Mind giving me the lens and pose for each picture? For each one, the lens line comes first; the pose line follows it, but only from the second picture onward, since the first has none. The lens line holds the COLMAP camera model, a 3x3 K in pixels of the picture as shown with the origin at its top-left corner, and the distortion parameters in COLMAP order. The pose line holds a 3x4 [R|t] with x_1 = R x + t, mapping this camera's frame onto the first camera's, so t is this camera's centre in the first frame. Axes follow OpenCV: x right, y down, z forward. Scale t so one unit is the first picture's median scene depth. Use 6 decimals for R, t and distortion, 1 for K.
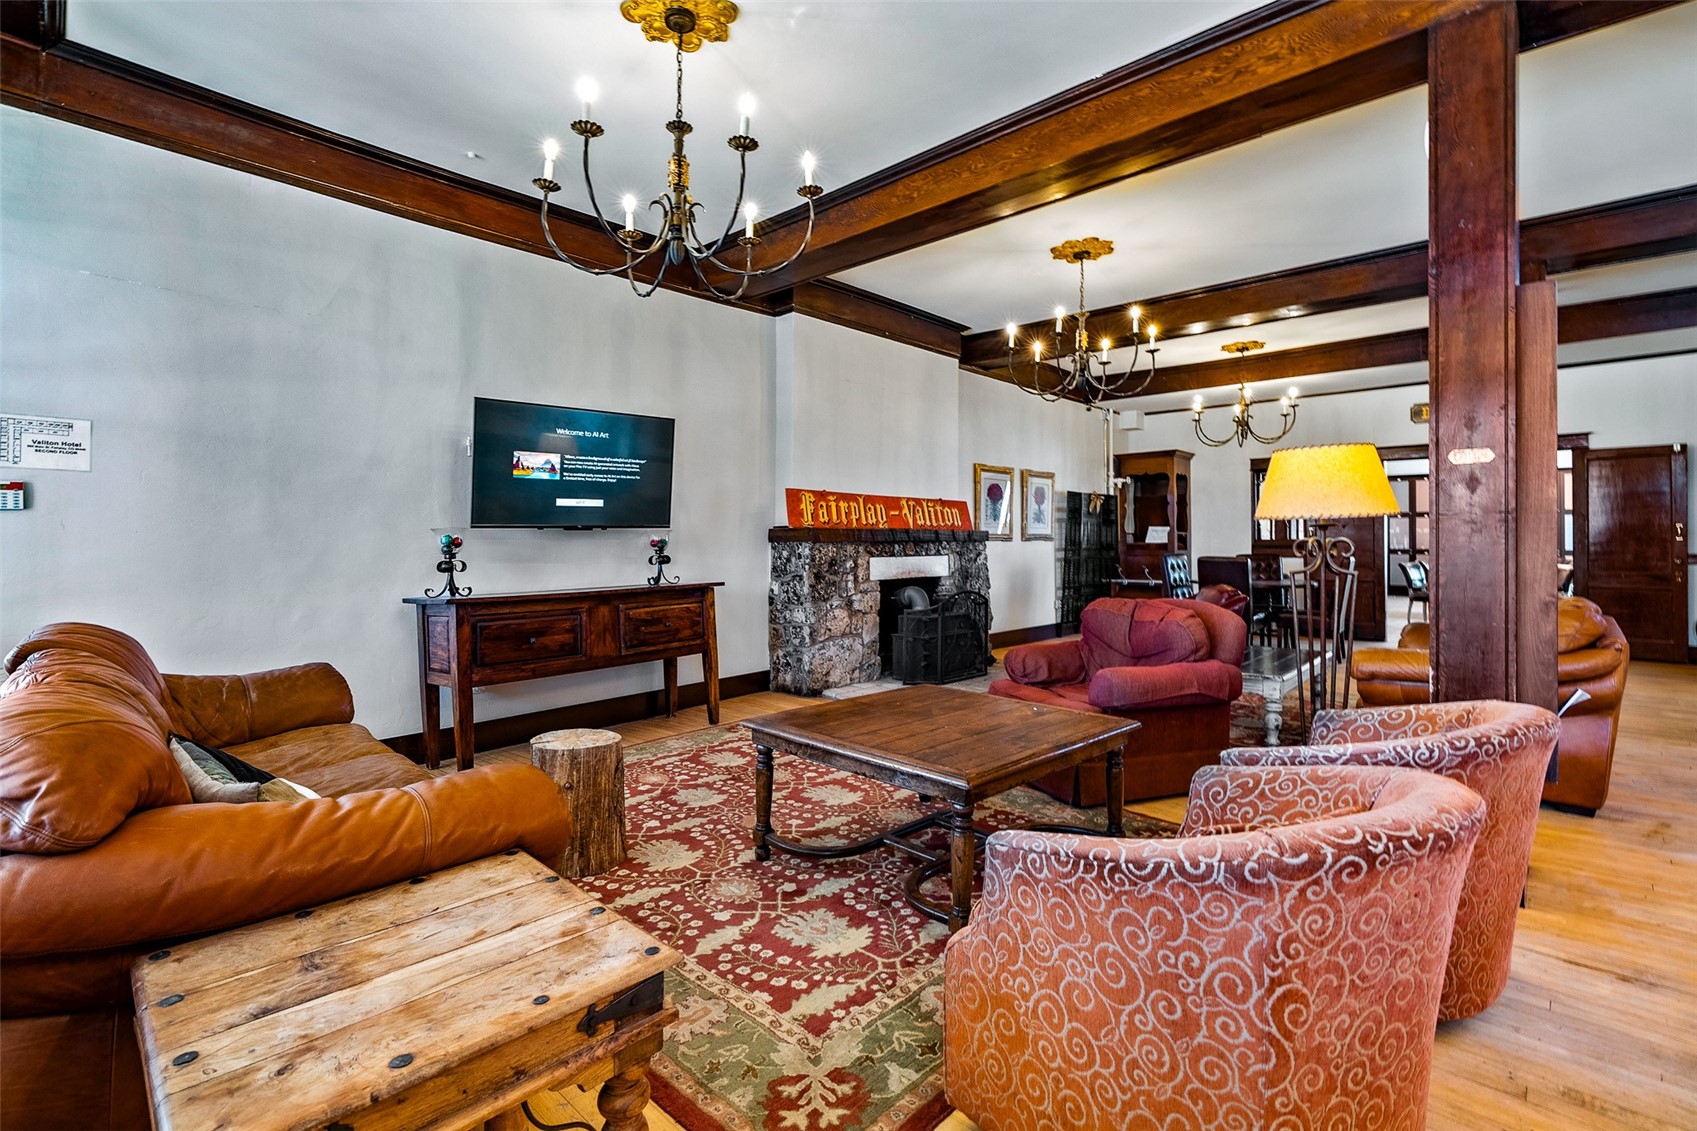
lens RADIAL K [[775.7, 0, 851.8], [0, 775.7, 535.5], [0, 0, 1]] dist [-0.002200, -0.000255]
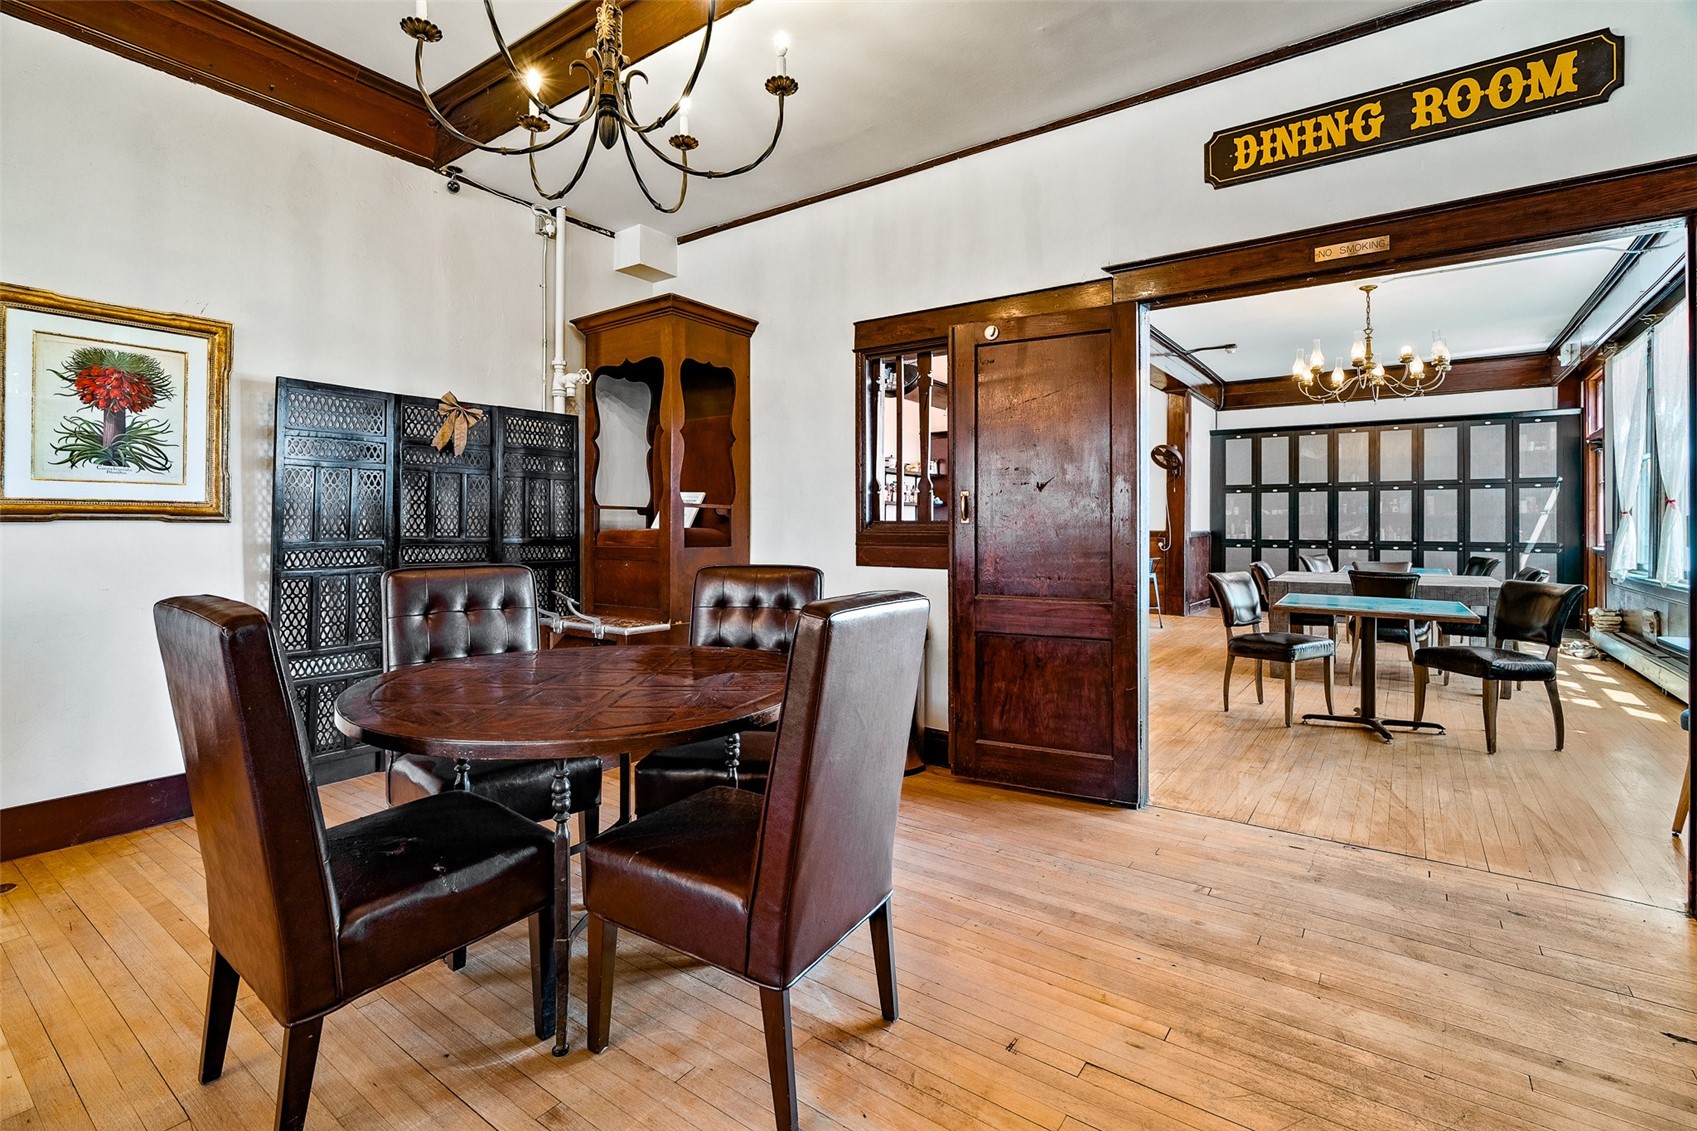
lens RADIAL K [[772.7, 0, 854.1], [0, 772.7, 522.1], [0, 0, 1]] dist [-0.002114, 0.000041]
pose [[0.992256, 0.003498, 0.124157, 0.734586], [-0.003622, 0.999993, 0.000774, 0.007870], [-0.124153, -0.001218, 0.992262, 0.944709]]
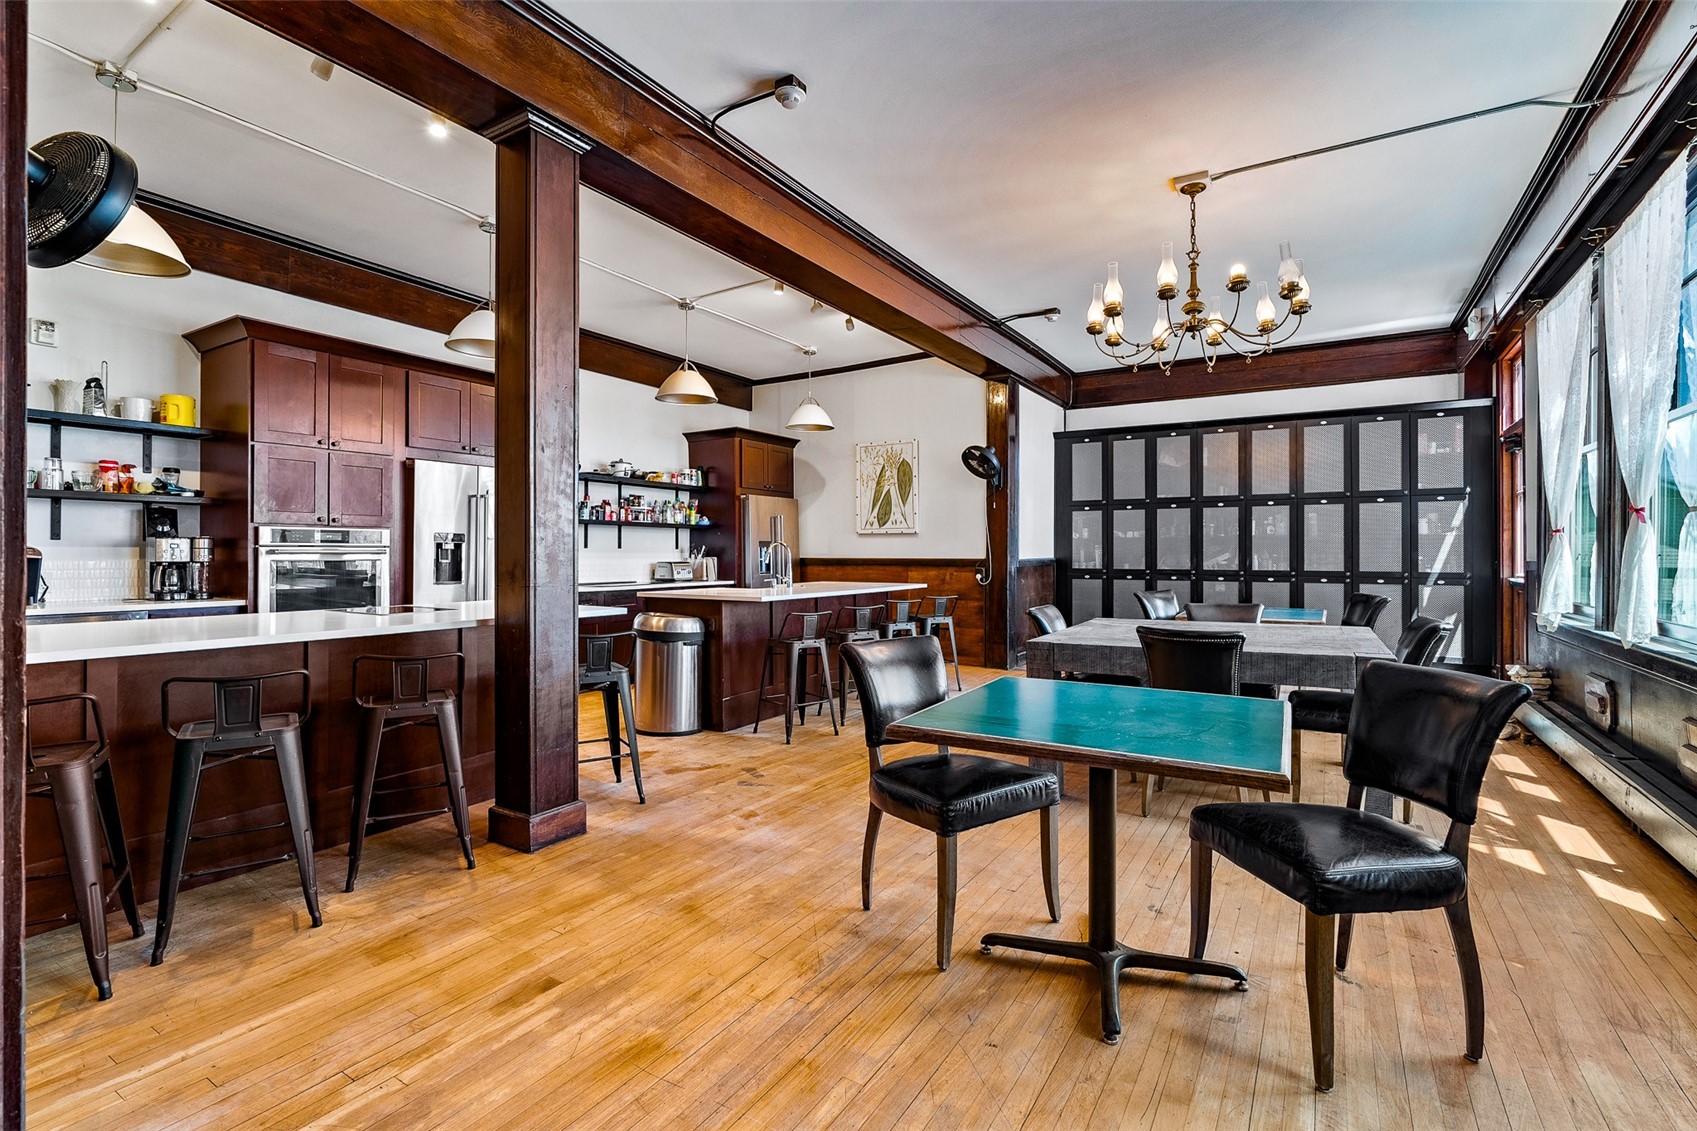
lens RADIAL K [[767.8, 0, 853.8], [0, 767.8, 551.7], [0, 0, 1]] dist [-0.004565, -0.000138]
pose [[0.981560, -0.000967, 0.191149, 1.127019], [0.000317, 0.999994, 0.003433, 0.009166], [-0.191152, -0.003309, 0.981555, 1.283478]]
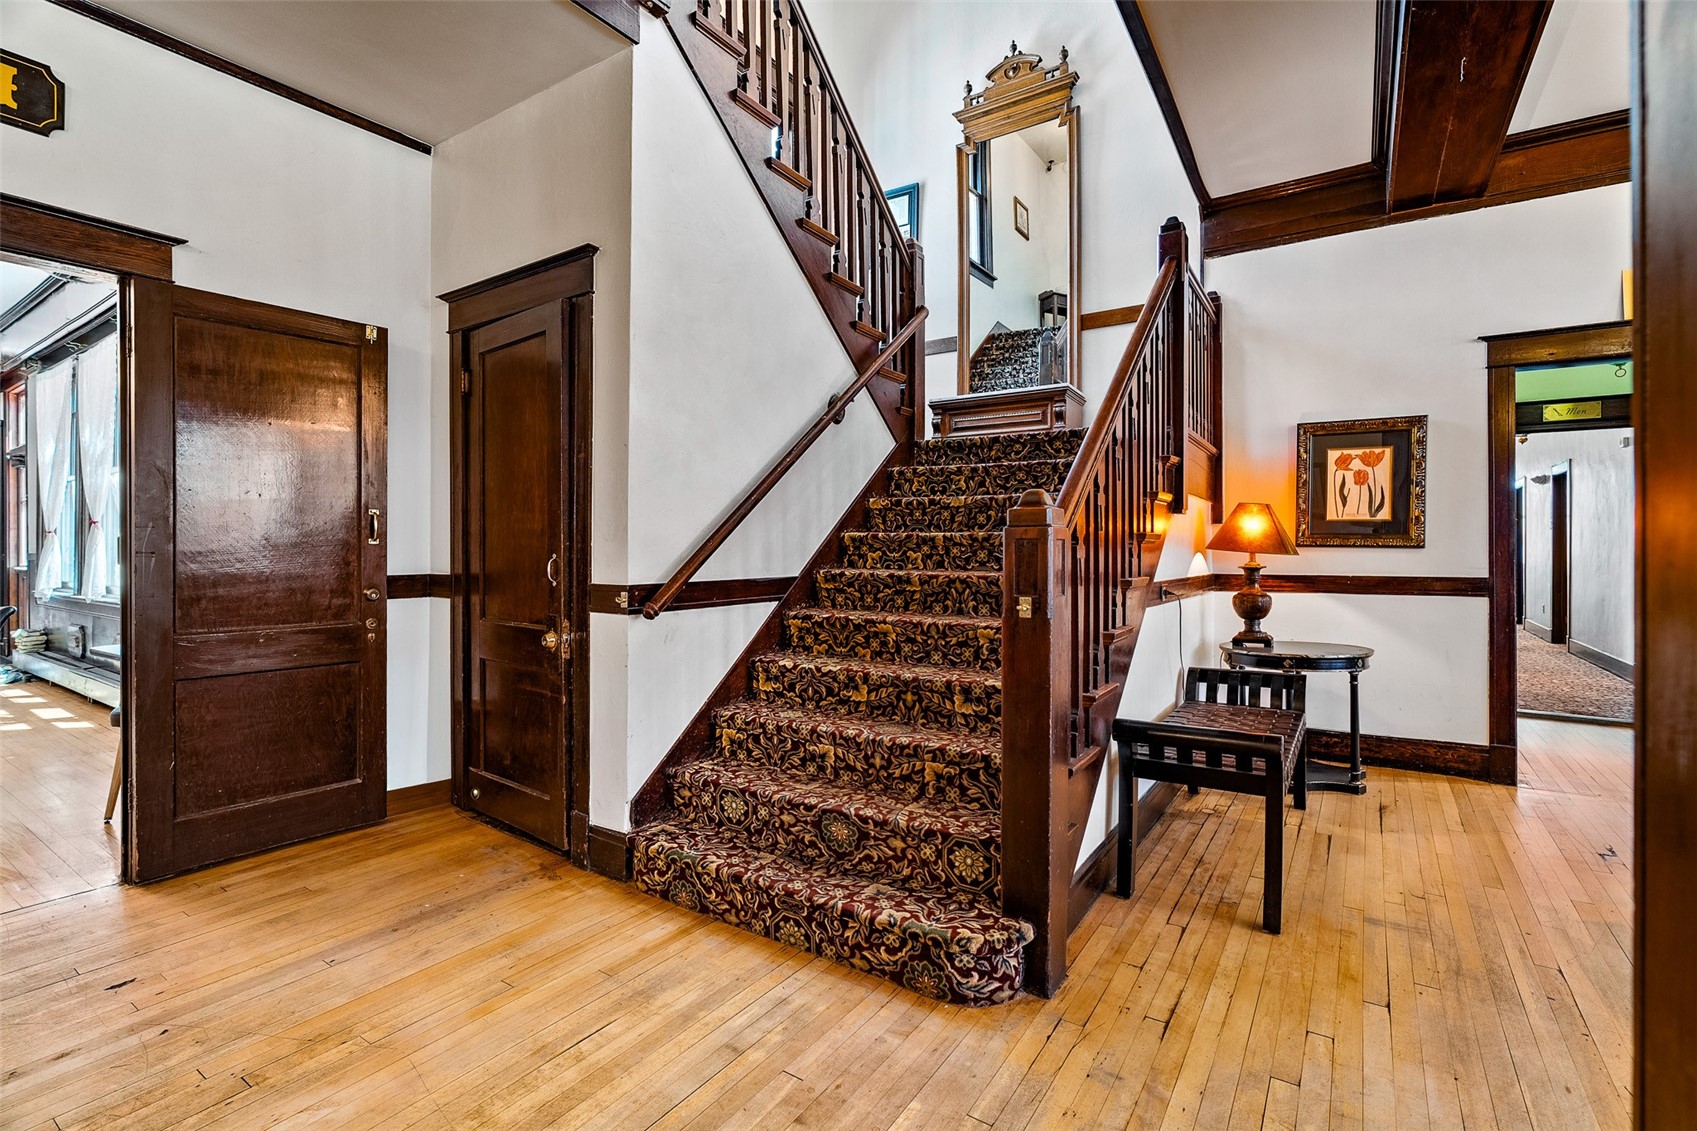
lens RADIAL K [[767.8, 0, 853.8], [0, 767.8, 551.7], [0, 0, 1]] dist [-0.004565, -0.000138]
pose [[-0.155499, -0.005238, 0.987822, 0.696526], [-0.006563, 0.999969, 0.004270, 0.007284], [-0.987814, -0.005819, -0.155528, 0.927160]]
